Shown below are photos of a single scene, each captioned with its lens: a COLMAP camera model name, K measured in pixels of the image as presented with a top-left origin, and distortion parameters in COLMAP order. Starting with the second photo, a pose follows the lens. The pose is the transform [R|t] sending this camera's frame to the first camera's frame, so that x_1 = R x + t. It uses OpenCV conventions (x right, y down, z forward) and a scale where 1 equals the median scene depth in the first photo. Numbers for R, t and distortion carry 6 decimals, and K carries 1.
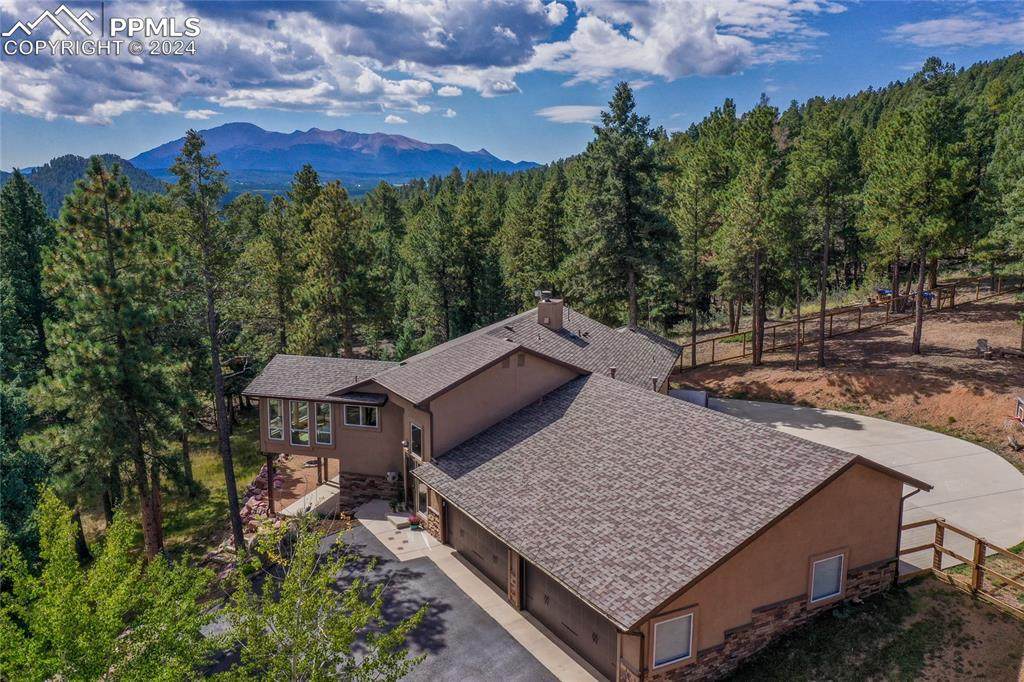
lens RADIAL K [[841.0, 0, 512.0], [0, 841.0, 341.0], [0, 0, 1]] dist [-0.011310, -0.003682]
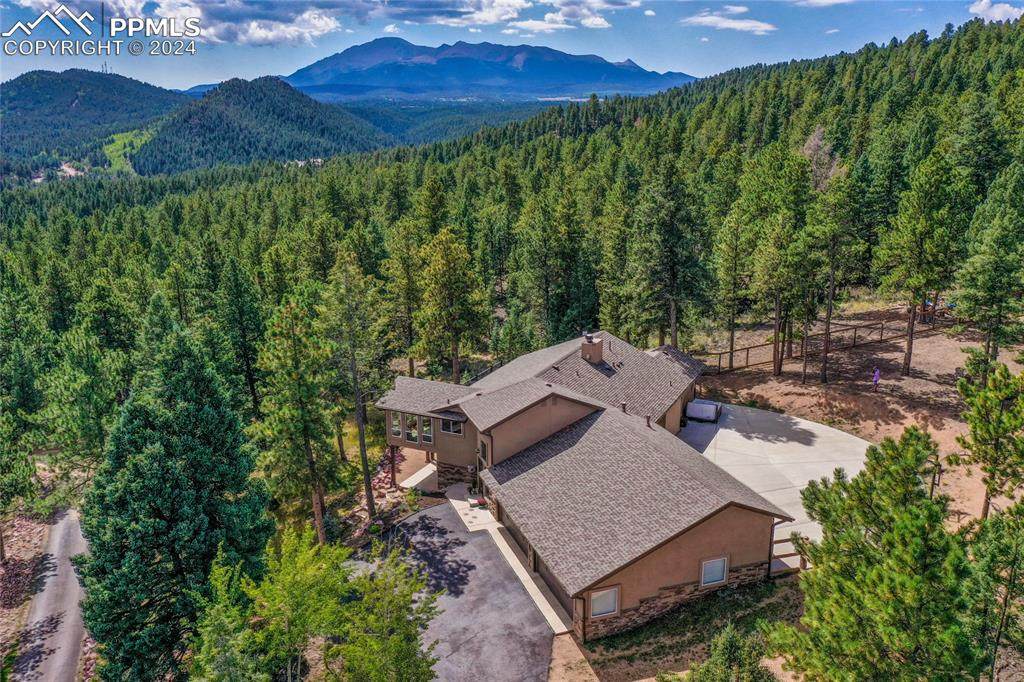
lens RADIAL K [[830.6, 0, 512.0], [0, 830.6, 341.0], [0, 0, 1]] dist [0.001575, 0.000306]
pose [[0.985948, 0.035117, -0.163318, 0.160926], [-0.018154, 0.994389, 0.104216, -0.217799], [0.166061, -0.099787, 0.981054, -0.404632]]
